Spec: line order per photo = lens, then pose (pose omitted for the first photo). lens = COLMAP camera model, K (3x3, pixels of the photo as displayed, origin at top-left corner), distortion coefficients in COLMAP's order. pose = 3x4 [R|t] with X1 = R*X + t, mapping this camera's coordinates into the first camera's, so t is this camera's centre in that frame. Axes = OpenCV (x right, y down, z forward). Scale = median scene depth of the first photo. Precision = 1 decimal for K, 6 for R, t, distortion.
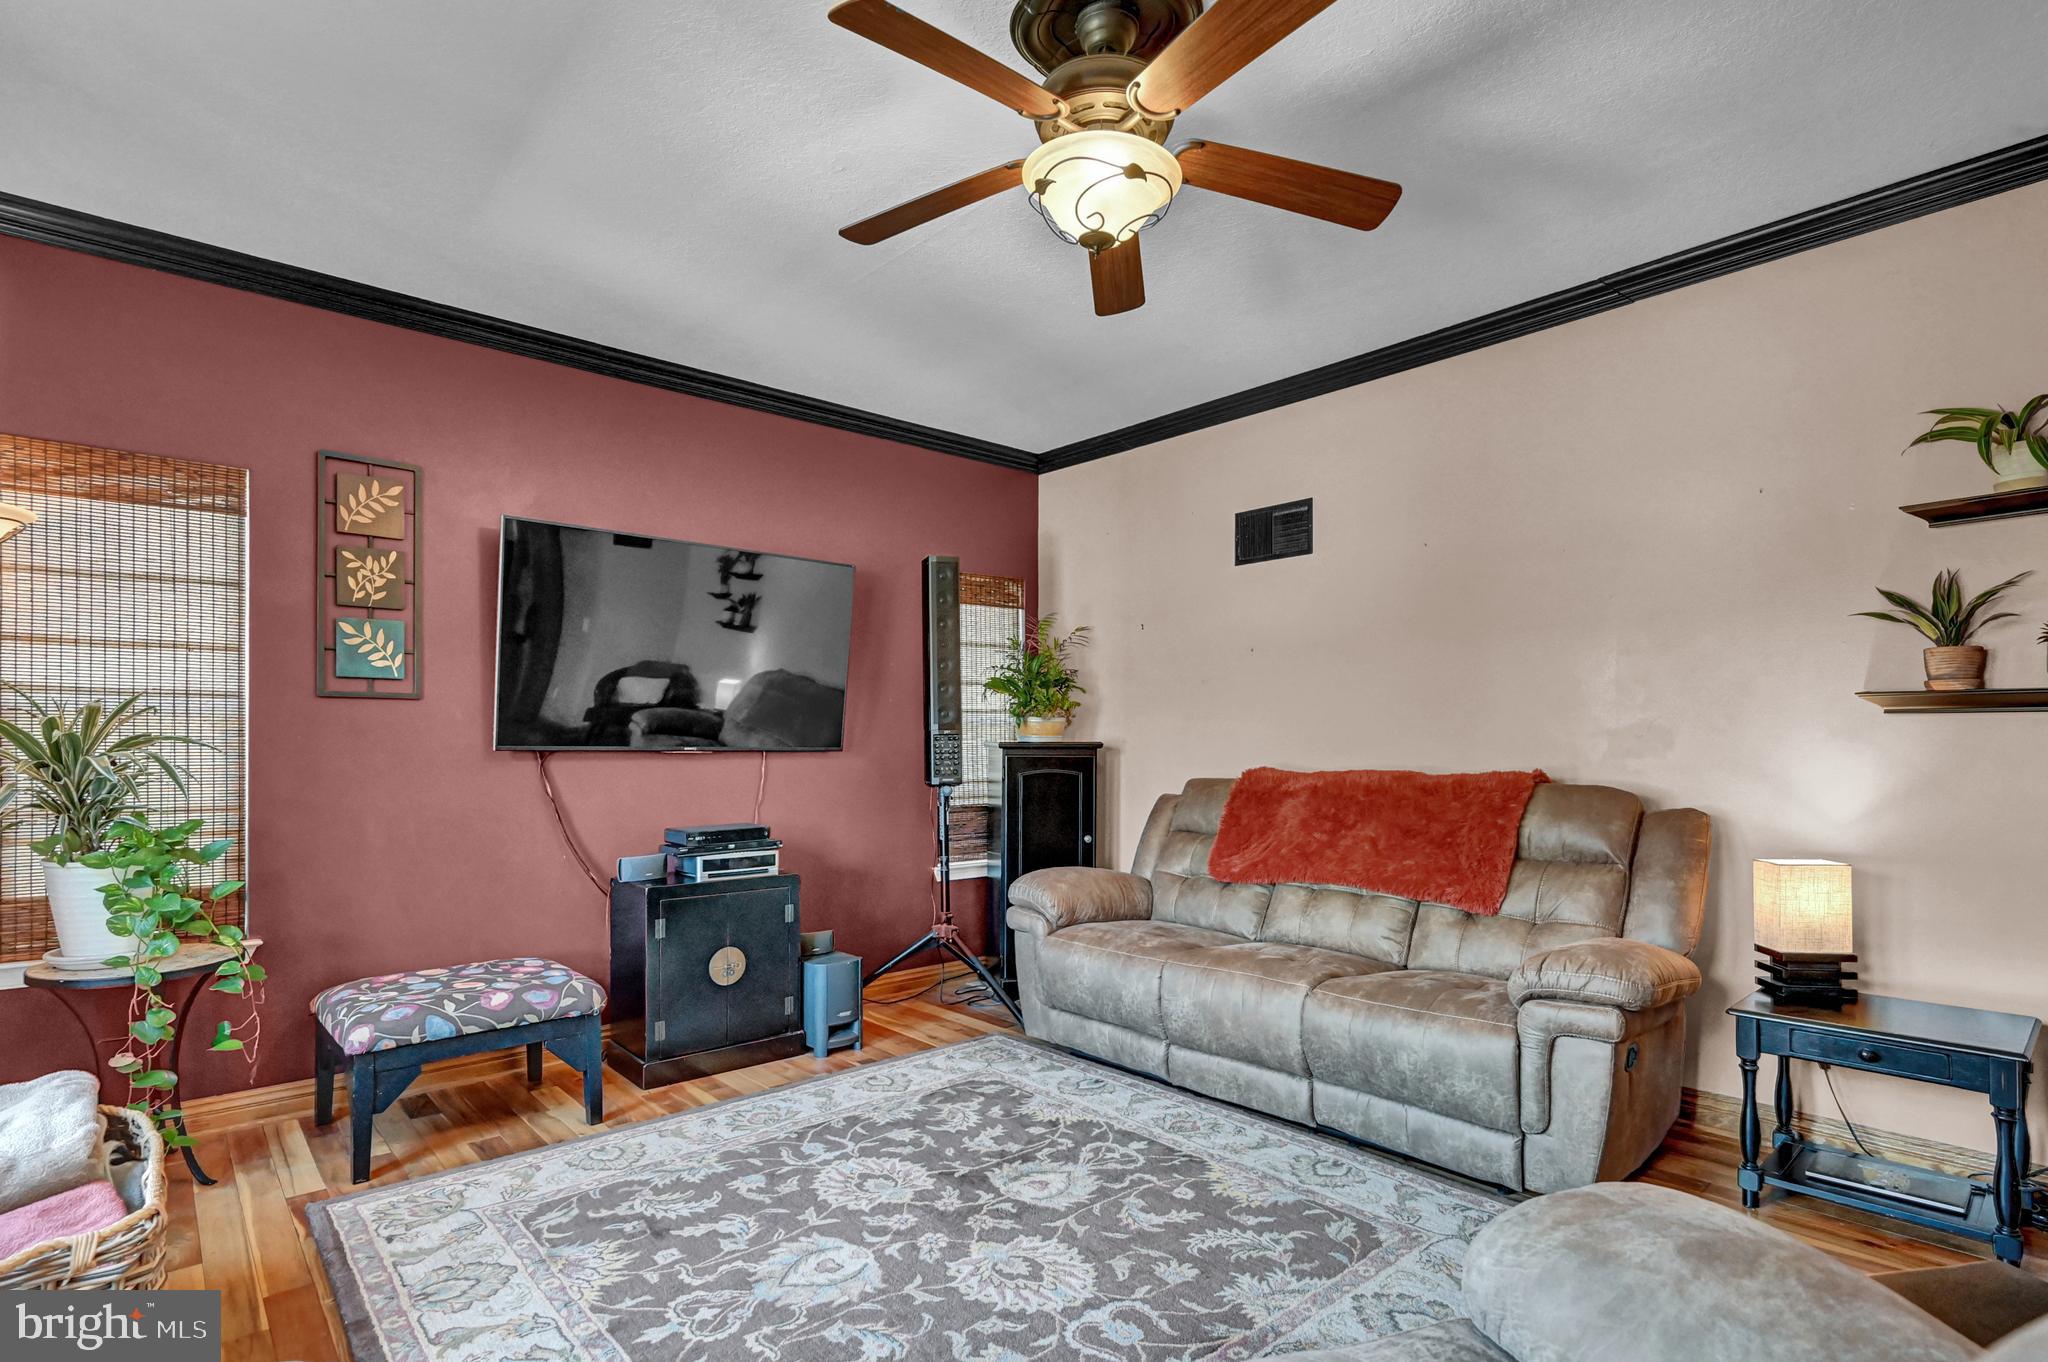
lens RADIAL K [[1002.5, 0, 1023.3], [0, 1002.5, 756.8], [0, 0, 1]] dist [-0.003246, -0.000029]
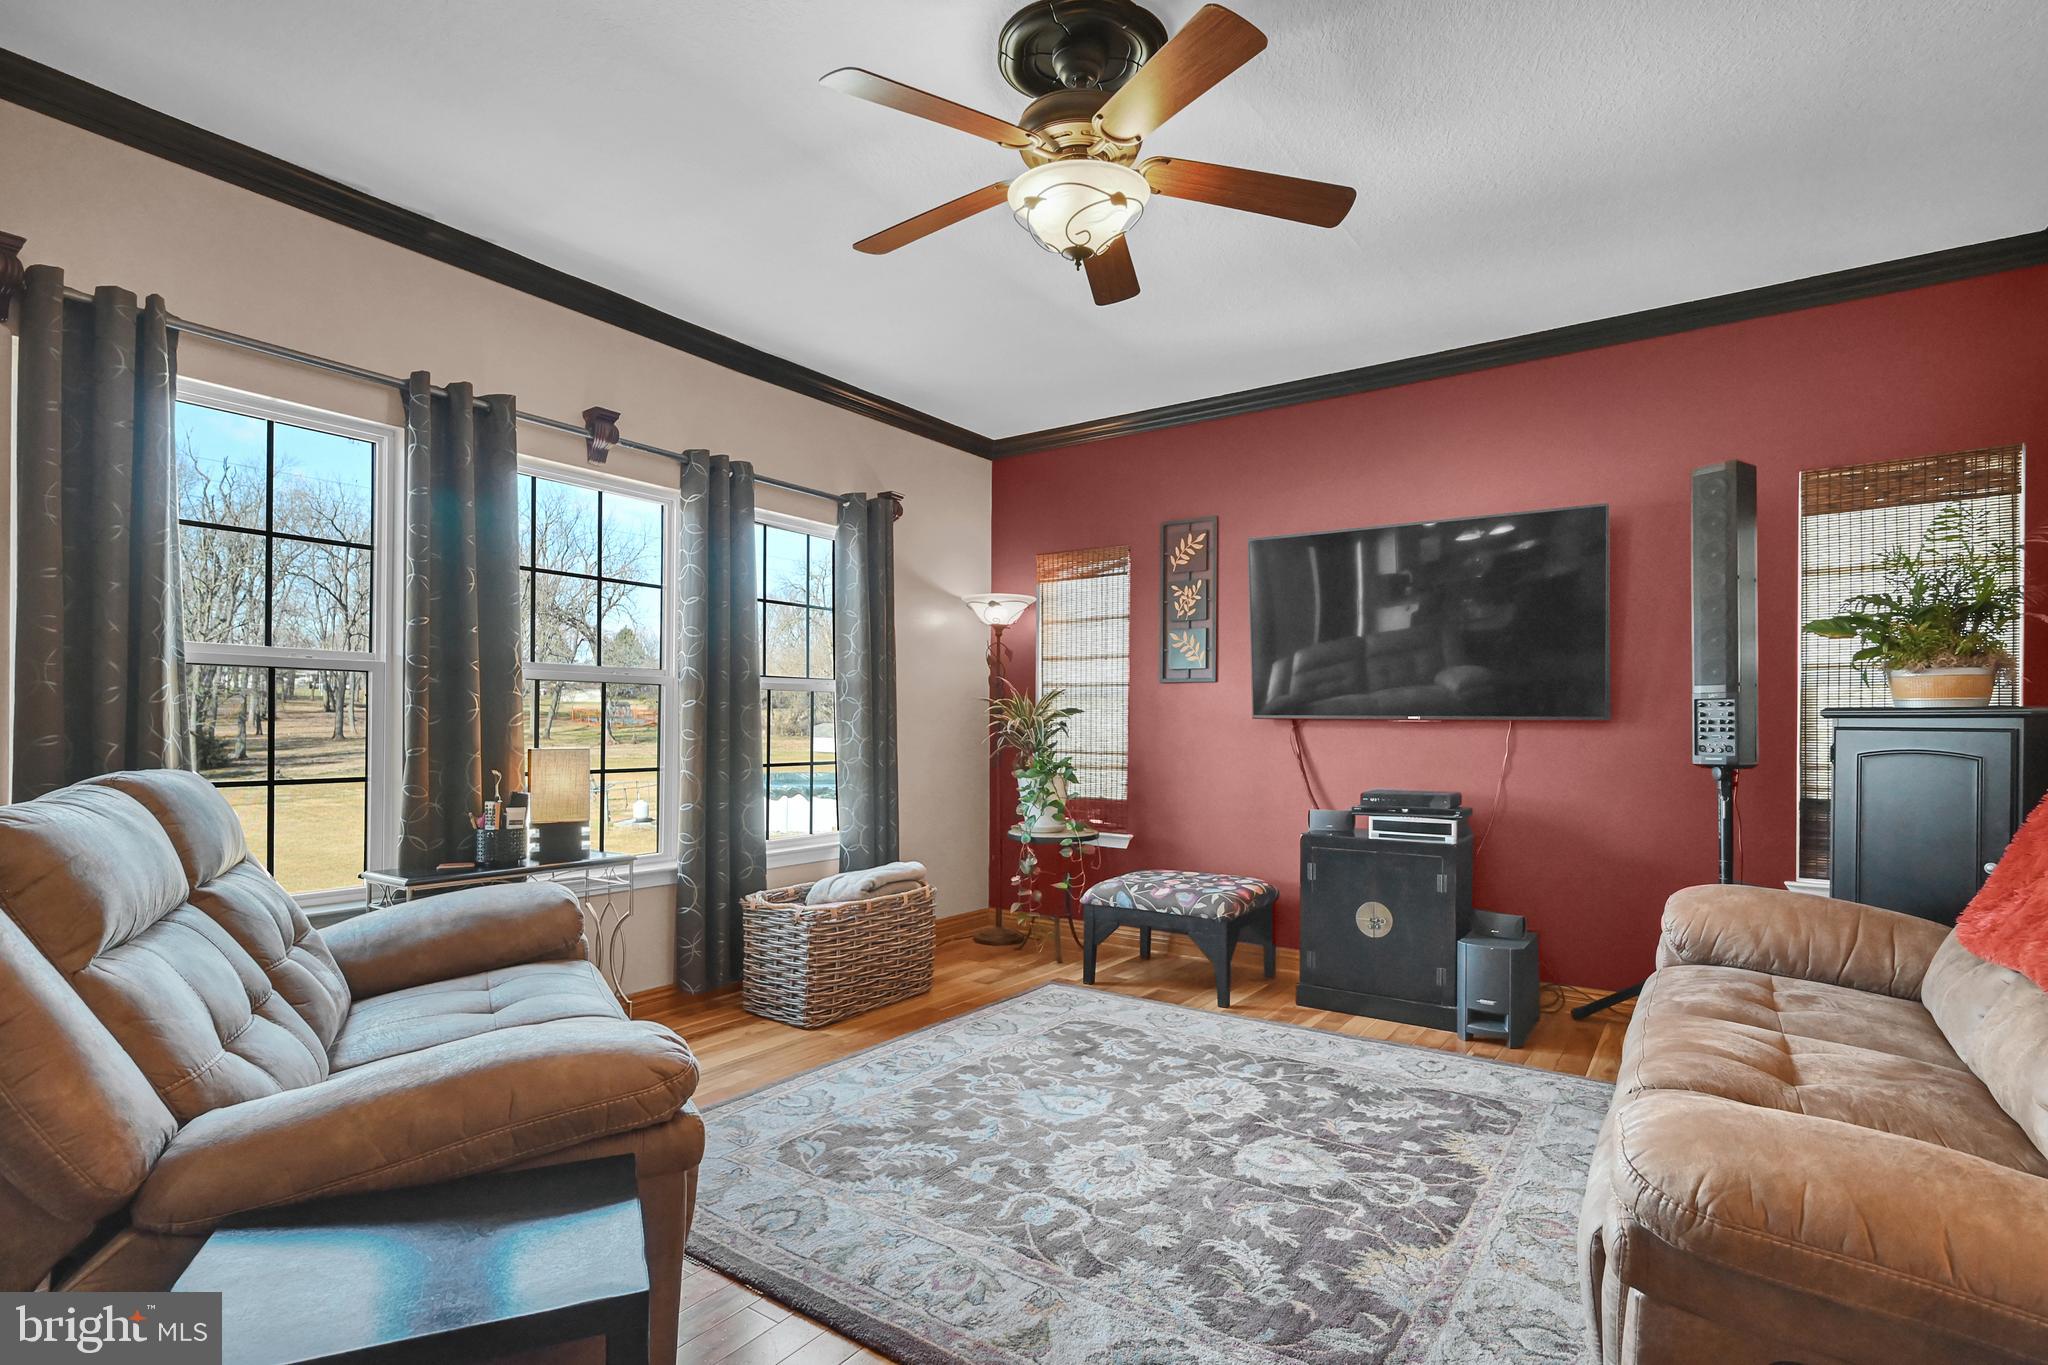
lens RADIAL K [[989.7, 0, 1015.8], [0, 989.7, 735.2], [0, 0, 1]] dist [-0.000410, 0.000122]
pose [[0.236834, 0.012643, -0.971468, 0.766643], [-0.015928, 0.999831, 0.009129, 0.010094], [0.971420, 0.013312, 0.236995, 0.451641]]
